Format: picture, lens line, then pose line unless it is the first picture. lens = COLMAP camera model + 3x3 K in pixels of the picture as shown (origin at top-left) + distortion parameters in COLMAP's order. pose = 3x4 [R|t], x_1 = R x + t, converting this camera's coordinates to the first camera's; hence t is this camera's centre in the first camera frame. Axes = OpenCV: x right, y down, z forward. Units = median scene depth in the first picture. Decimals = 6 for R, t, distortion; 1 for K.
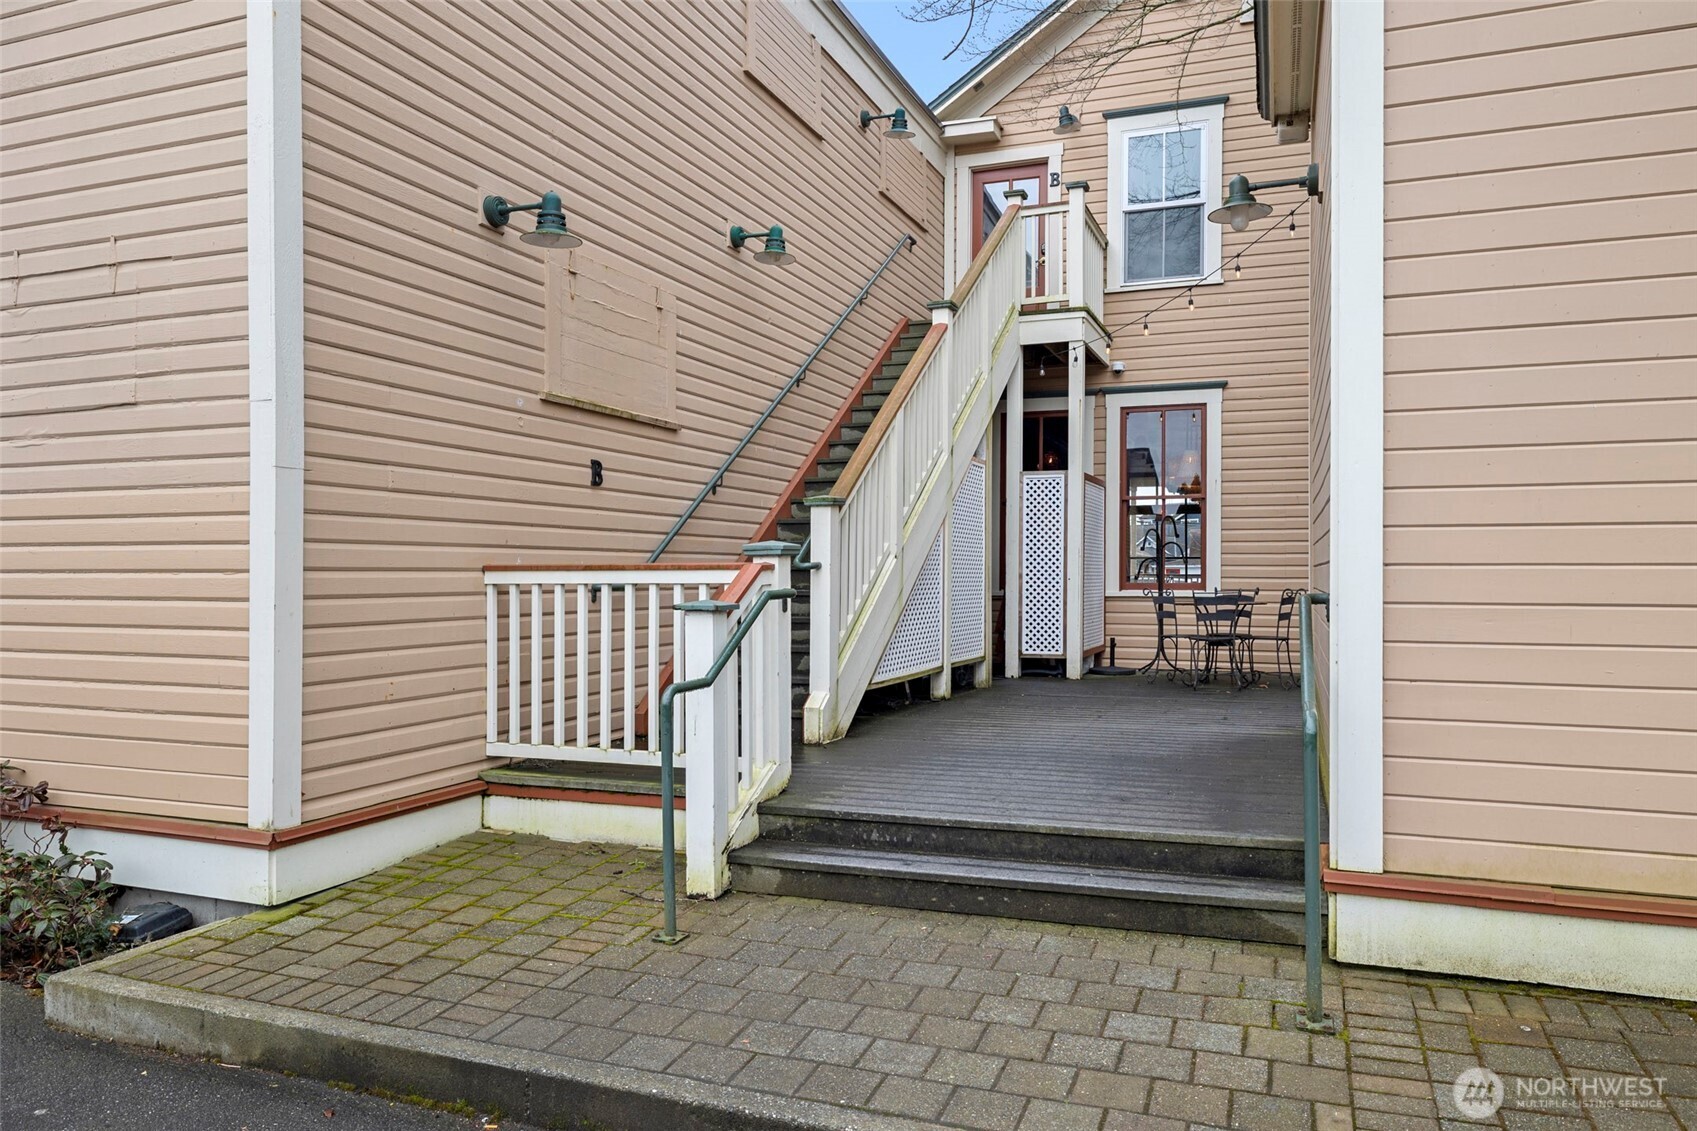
lens RADIAL K [[1168.7, 0, 854.3], [0, 1168.7, 578.8], [0, 0, 1]] dist [0.004682, -0.001335]
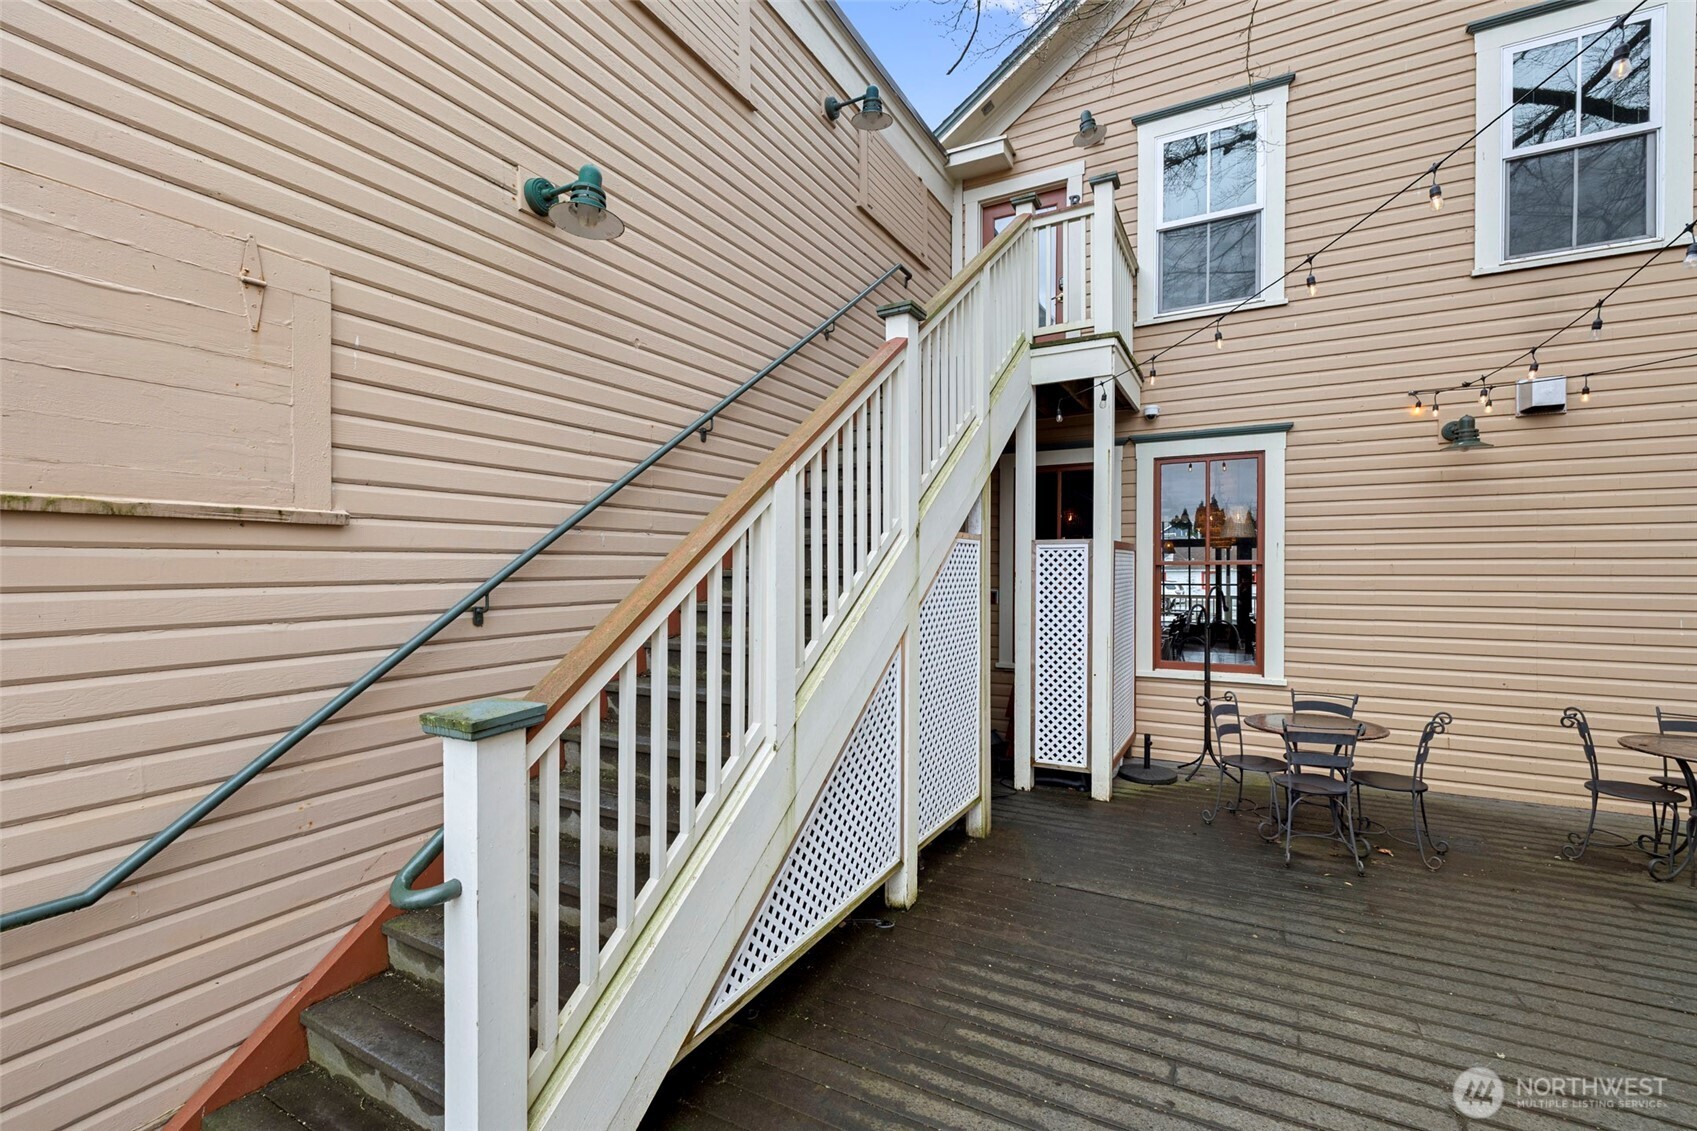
lens RADIAL K [[713.5, 0, 843.9], [0, 713.5, 573.8], [0, 0, 1]] dist [-0.000514, 0.000197]
pose [[0.990040, -0.002894, -0.140754, 0.084831], [0.004150, 0.999954, 0.008631, -0.075669], [0.140723, -0.009129, 0.990007, 0.505615]]
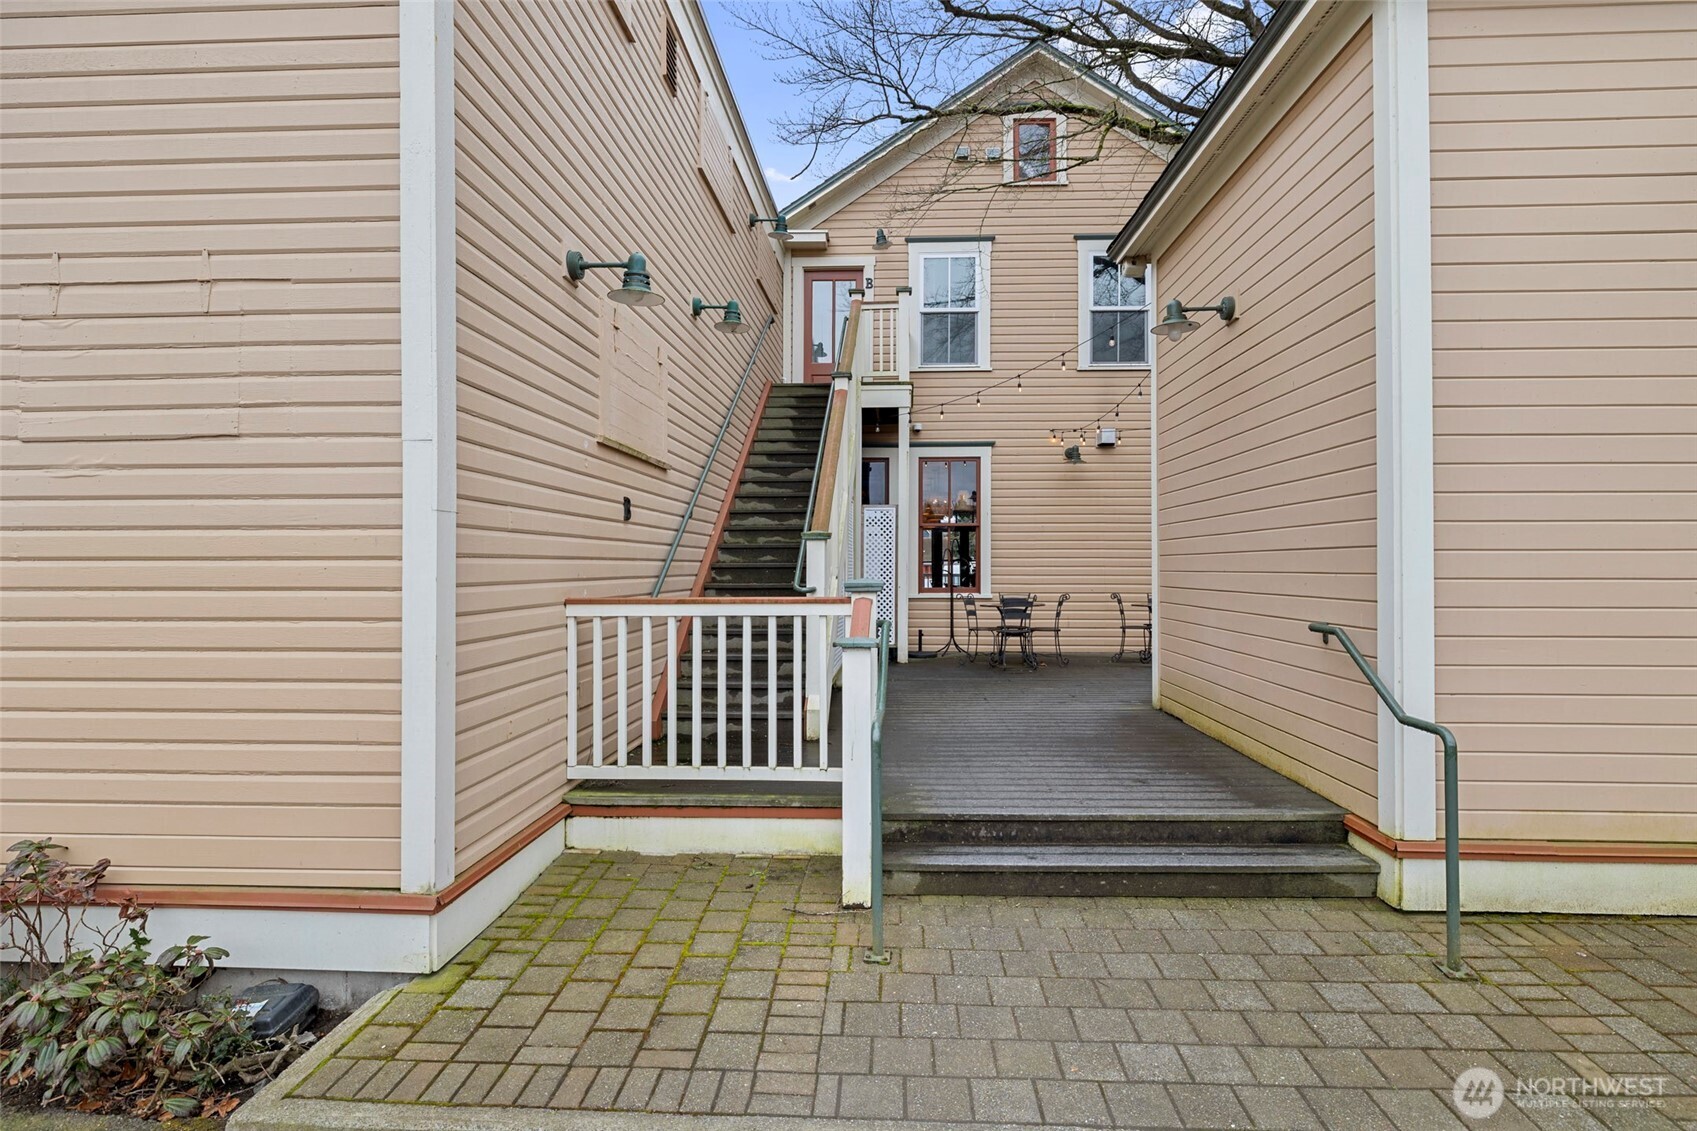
lens RADIAL K [[856.5, 0, 858.0], [0, 856.5, 564.0], [0, 0, 1]] dist [-0.001629, -0.000218]
pose [[0.950073, -0.000682, 0.312026, -0.166465], [0.002893, 0.999974, -0.006621, -0.020051], [-0.312014, 0.007193, 0.950050, 0.099128]]
